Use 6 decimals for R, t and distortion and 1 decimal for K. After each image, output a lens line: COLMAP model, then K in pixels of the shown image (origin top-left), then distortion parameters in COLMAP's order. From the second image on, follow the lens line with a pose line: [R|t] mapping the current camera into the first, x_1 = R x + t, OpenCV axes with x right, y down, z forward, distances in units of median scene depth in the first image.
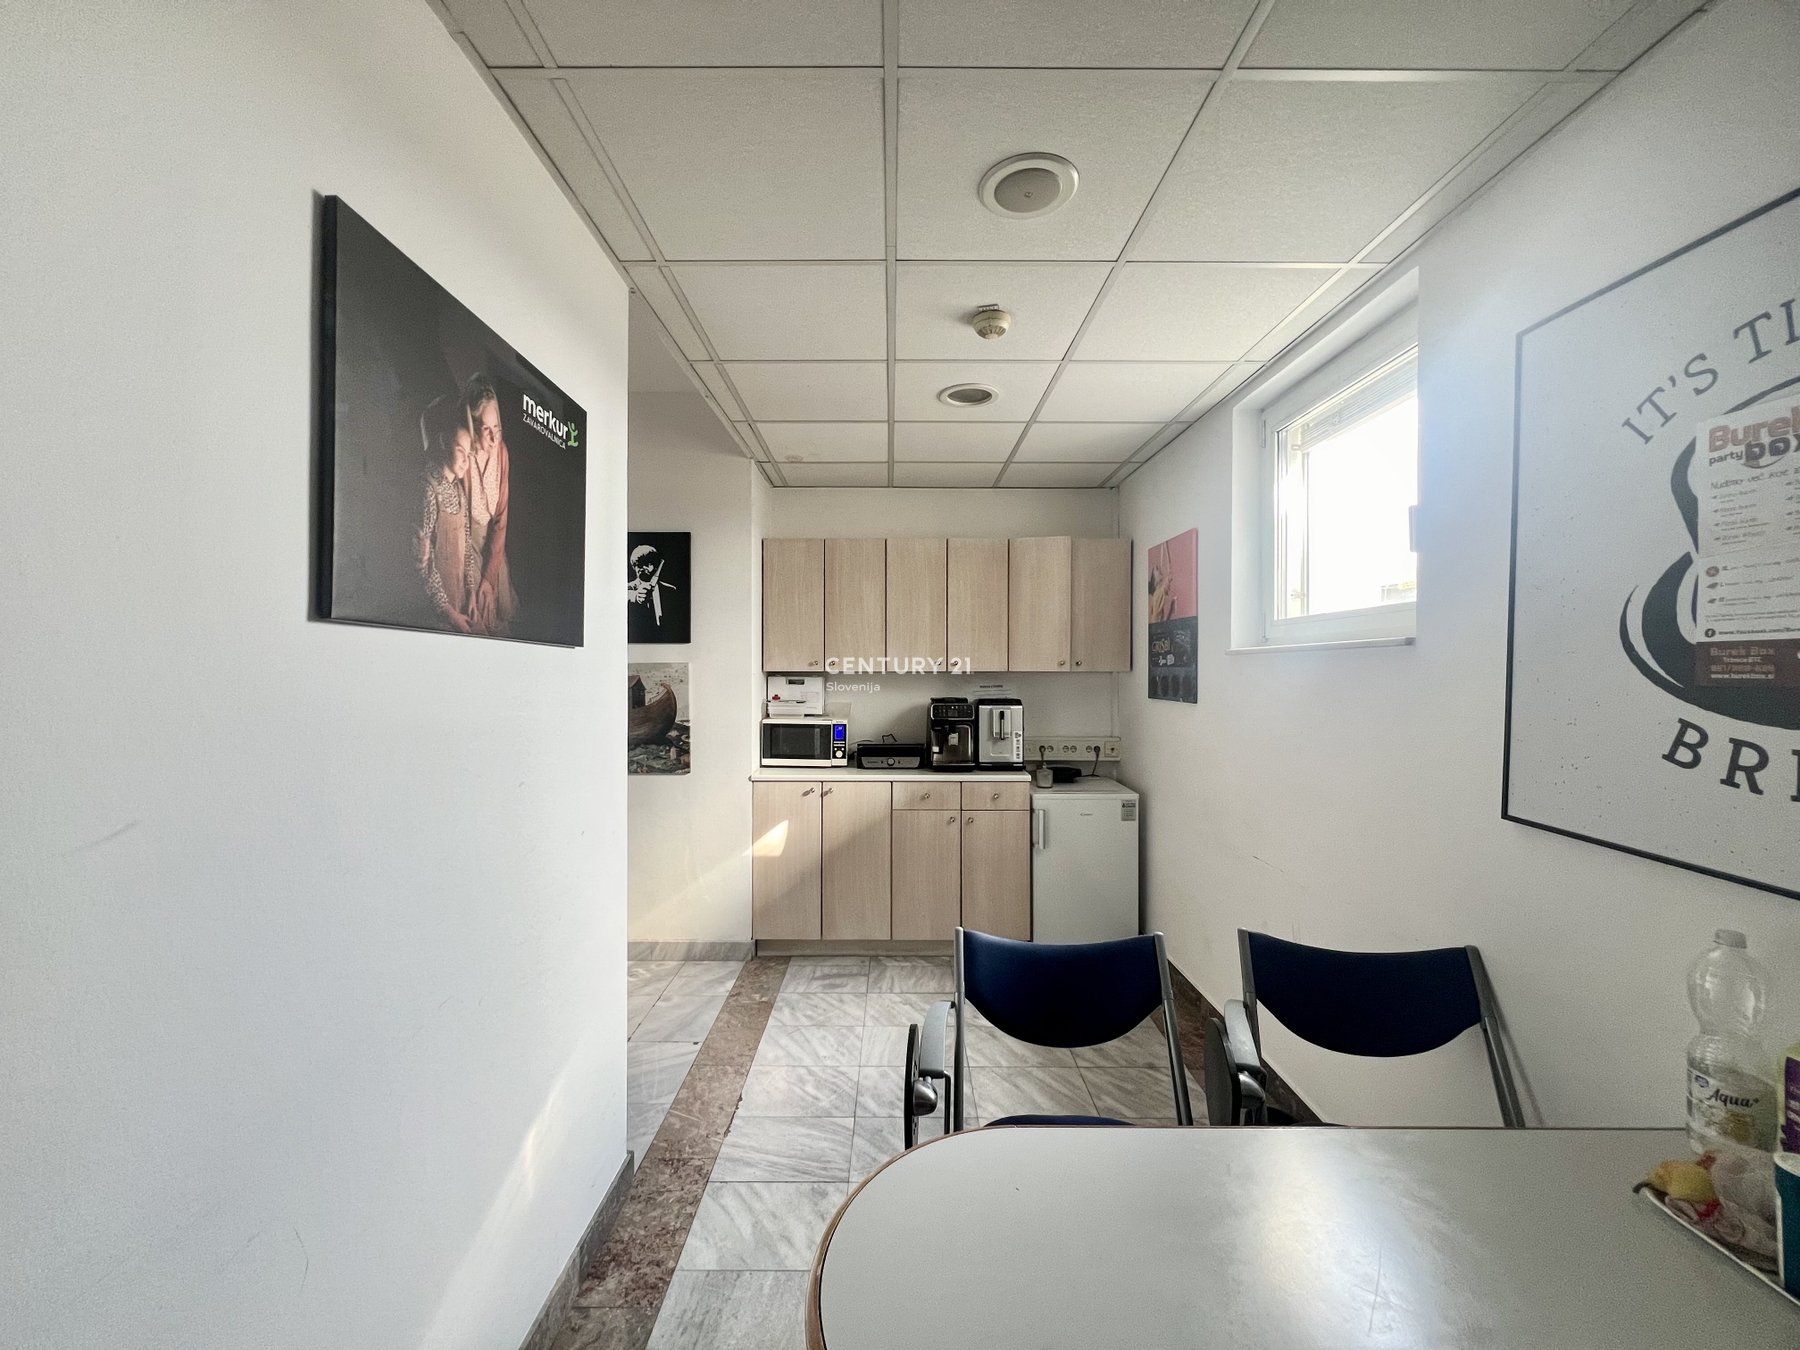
lens RADIAL K [[714.1, 0, 892.8], [0, 714.1, 671.9], [0, 0, 1]] dist [0.000815, 0.000122]
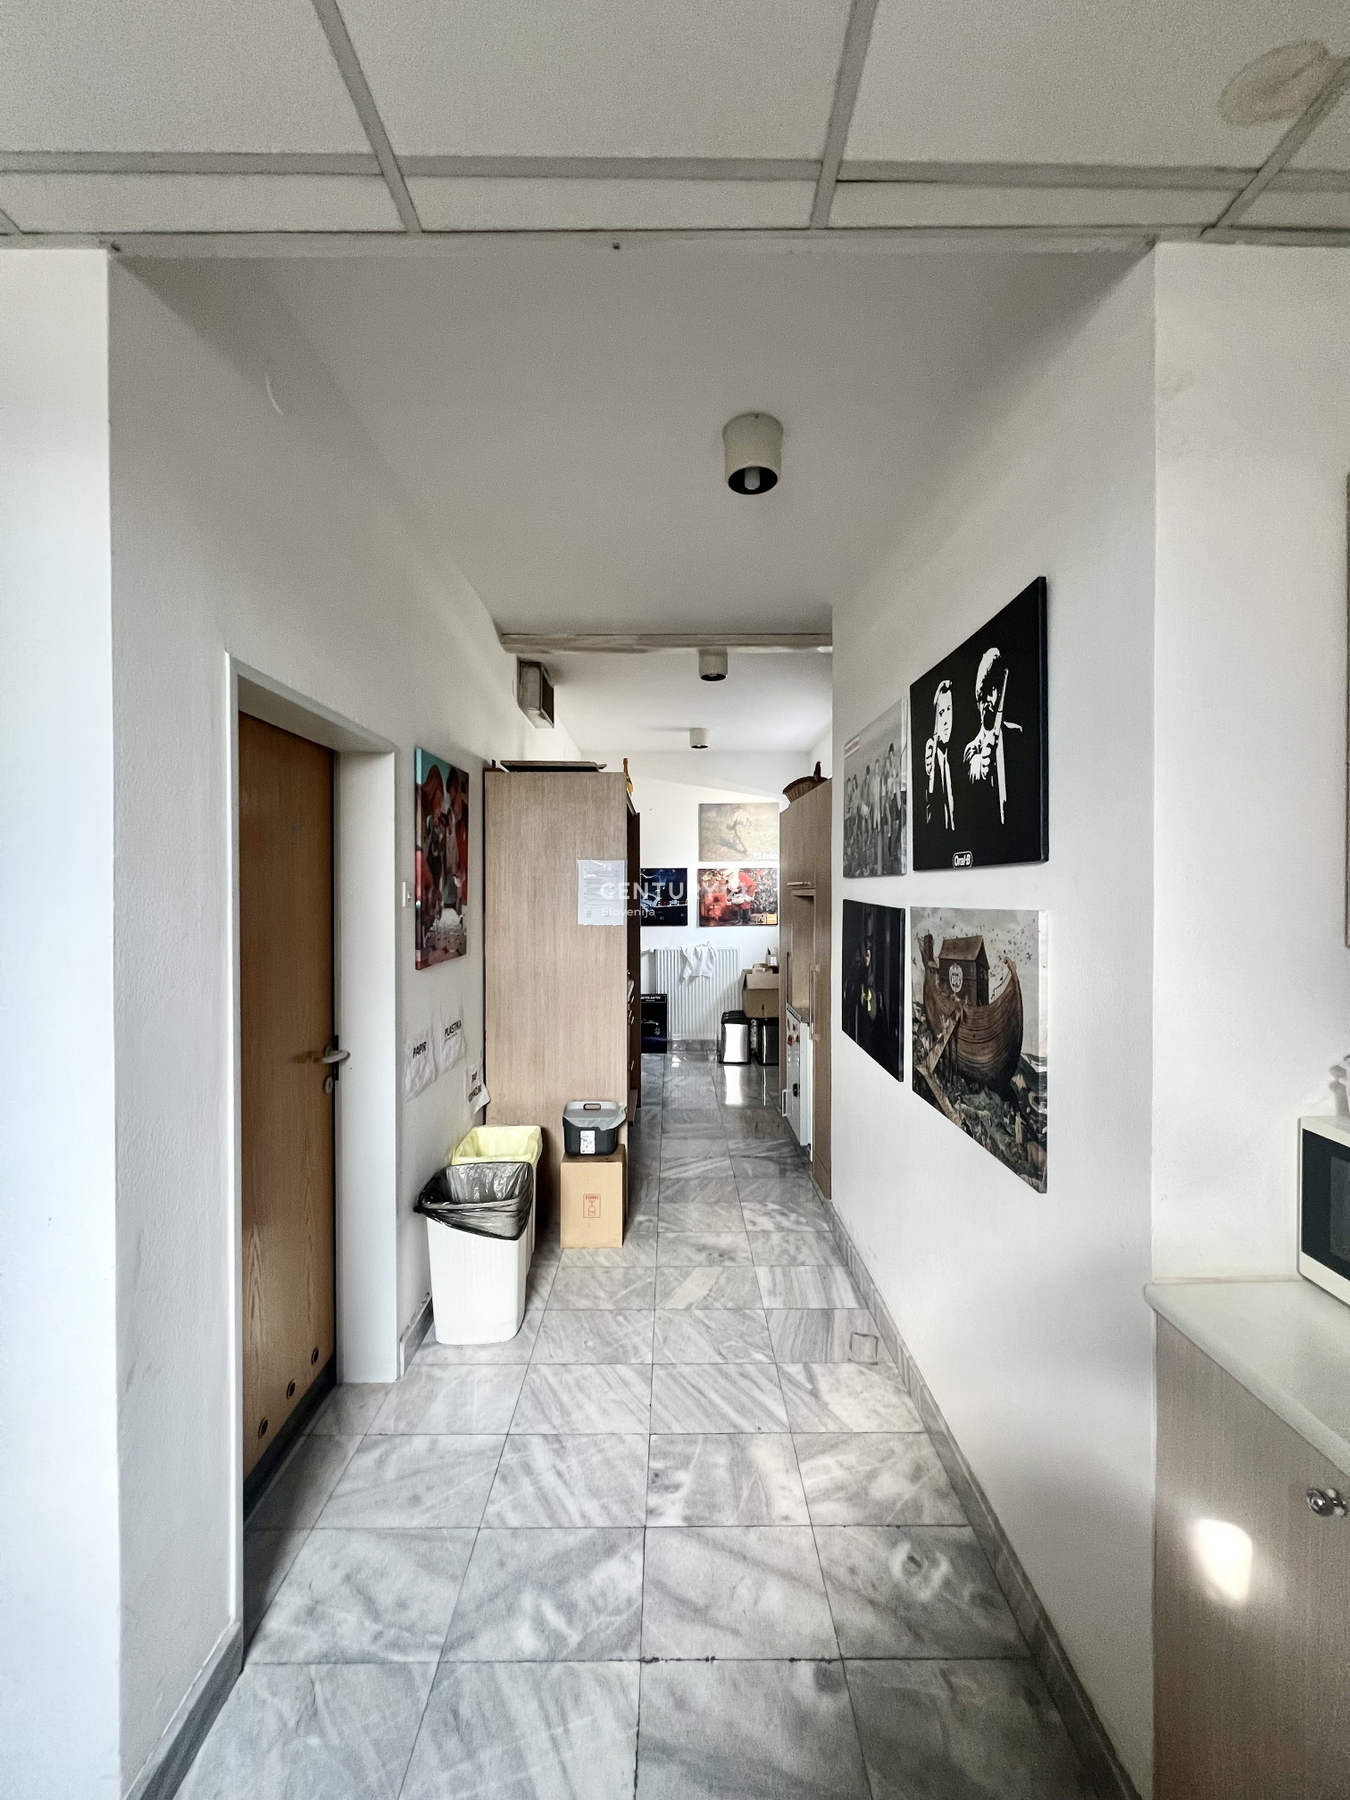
lens RADIAL K [[714.1, 0, 676.7], [0, 714.1, 894.1], [0, 0, 1]] dist [0.000815, 0.000122]
pose [[0.011010, 0.002142, -0.999937, 0.104829], [0.000707, 0.999997, 0.002150, -0.023529], [0.999939, -0.000730, 0.011008, 0.796506]]
